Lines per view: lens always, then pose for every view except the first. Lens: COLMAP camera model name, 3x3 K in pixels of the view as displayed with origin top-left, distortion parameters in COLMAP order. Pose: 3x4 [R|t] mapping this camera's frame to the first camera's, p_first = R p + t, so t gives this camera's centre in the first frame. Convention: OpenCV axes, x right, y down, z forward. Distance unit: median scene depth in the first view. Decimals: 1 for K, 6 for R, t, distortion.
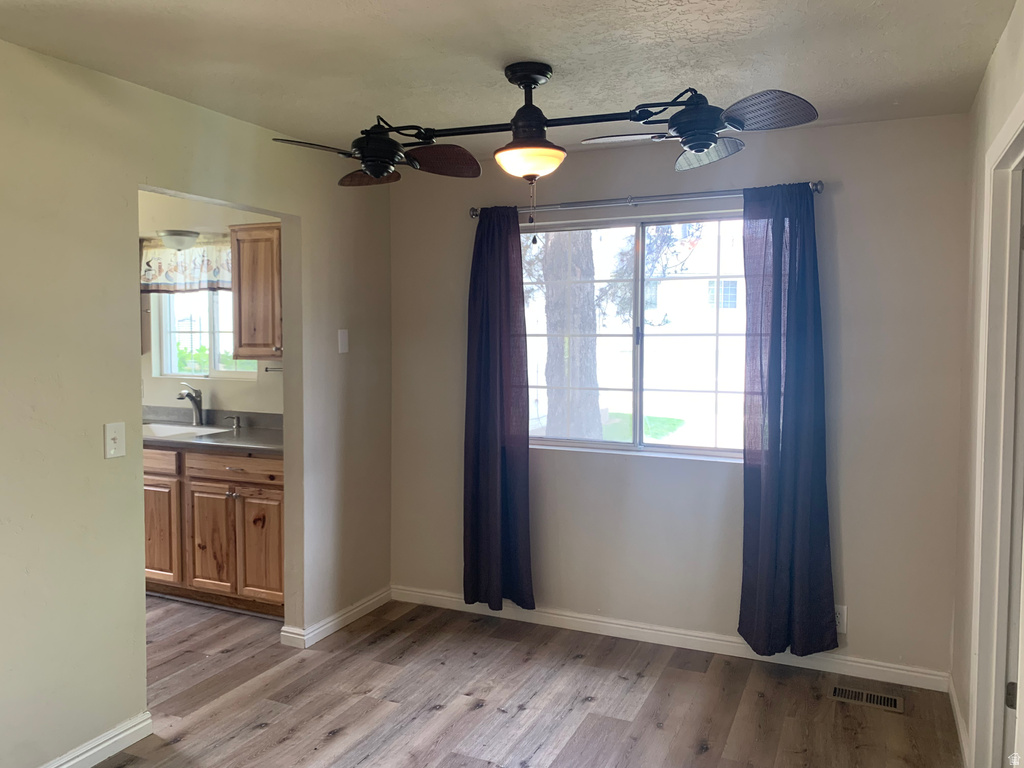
lens RADIAL K [[791.3, 0, 512.0], [0, 791.3, 384.0], [0, 0, 1]] dist [0.004753, 0.000100]
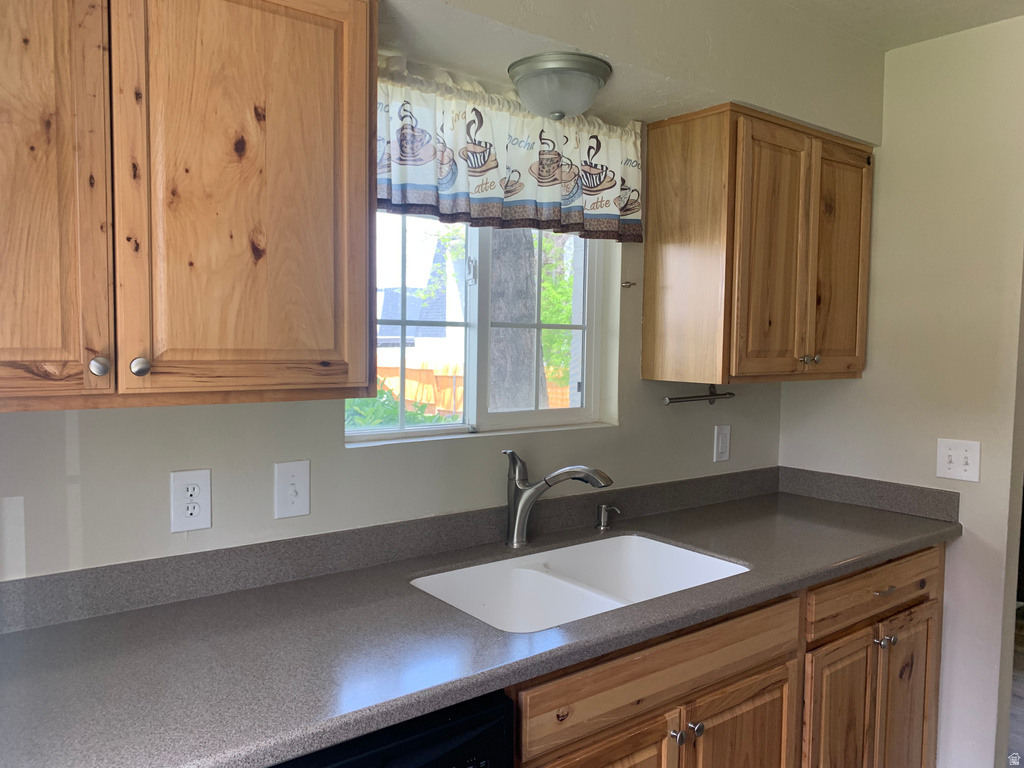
lens RADIAL K [[791.3, 0, 512.0], [0, 791.3, 384.0], [0, 0, 1]] dist [0.004753, 0.000100]
pose [[0.459772, -0.040564, 0.887110, -0.866486], [0.050078, 0.998551, 0.019705, -0.047732], [-0.886624, 0.035365, 0.461137, 0.919891]]
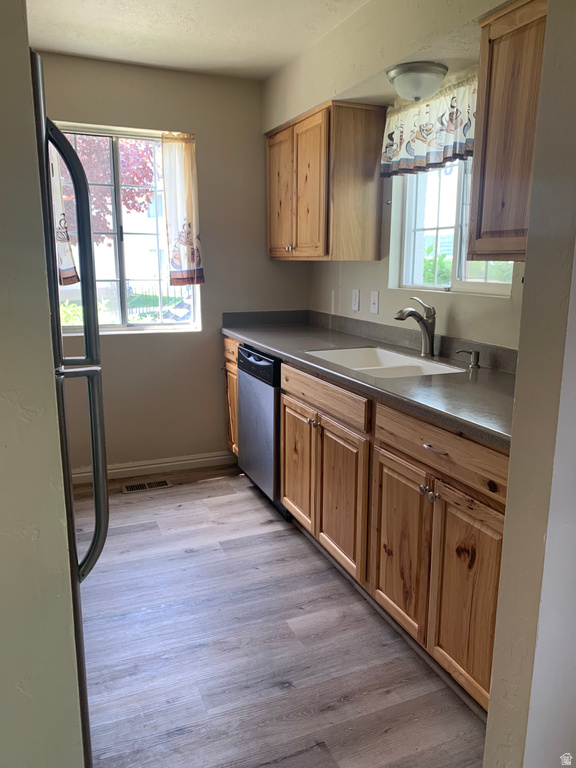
lens RADIAL K [[593.5, 0, 302.7], [0, 593.5, 367.5], [0, 0, 1]] dist [0.004753, 0.000100]
pose [[0.745340, 0.126545, -0.654564, -0.143273], [-0.060399, 0.990600, 0.122735, 0.002412], [0.663943, -0.051944, 0.745977, 0.593666]]
